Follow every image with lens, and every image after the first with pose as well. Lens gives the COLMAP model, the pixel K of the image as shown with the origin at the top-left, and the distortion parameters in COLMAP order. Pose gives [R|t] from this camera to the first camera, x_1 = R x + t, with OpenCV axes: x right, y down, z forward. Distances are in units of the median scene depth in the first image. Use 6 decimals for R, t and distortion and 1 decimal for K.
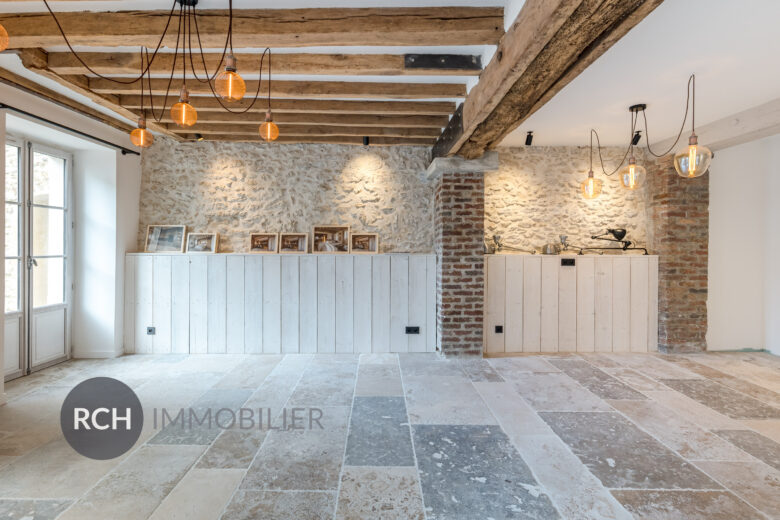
lens RADIAL K [[367.3, 0, 384.7], [0, 367.3, 246.4], [0, 0, 1]] dist [0.001278, 0.000007]
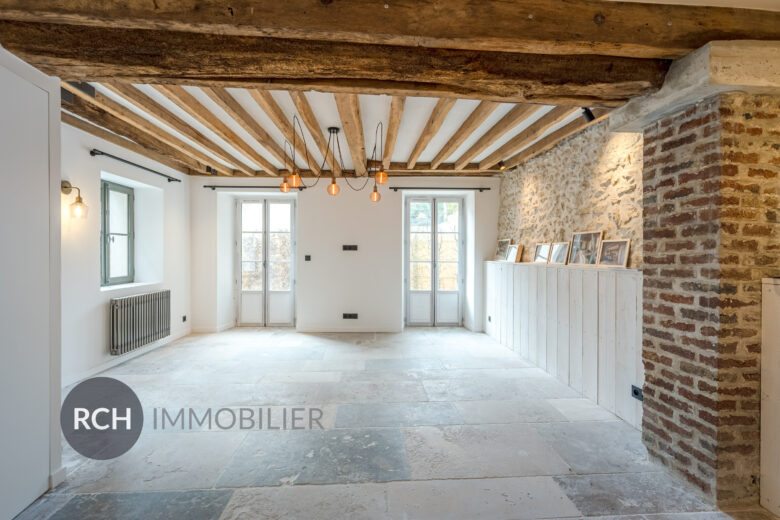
lens RADIAL K [[367.3, 0, 392.2], [0, 367.3, 256.6], [0, 0, 1]] dist [0.001278, 0.000007]
pose [[0.051050, 0.005407, -0.998681, 0.701466], [-0.005269, 0.999973, 0.005145, -0.003780], [0.998682, 0.004999, 0.051077, 0.580899]]
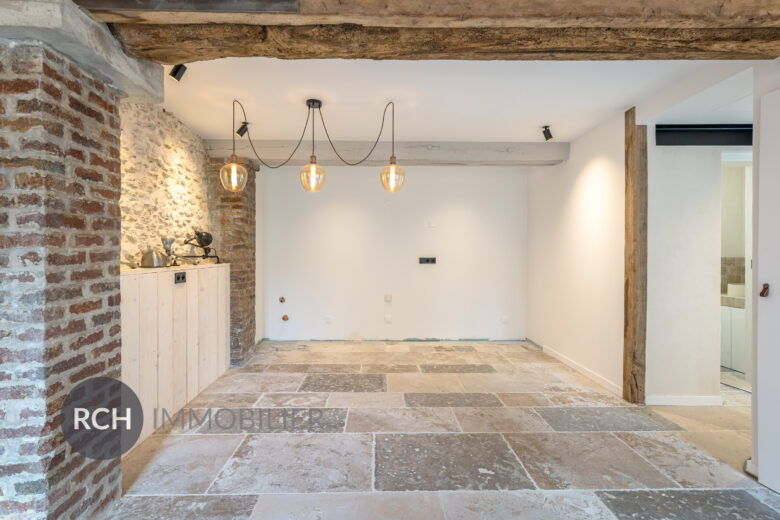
lens RADIAL K [[367.3, 0, 384.7], [0, 367.3, 257.7], [0, 0, 1]] dist [0.001278, 0.000007]
pose [[-0.008844, -0.016604, 0.999823, -0.194385], [0.002246, 0.999859, 0.016625, -0.004726], [-0.999958, 0.002392, -0.008806, 0.676830]]
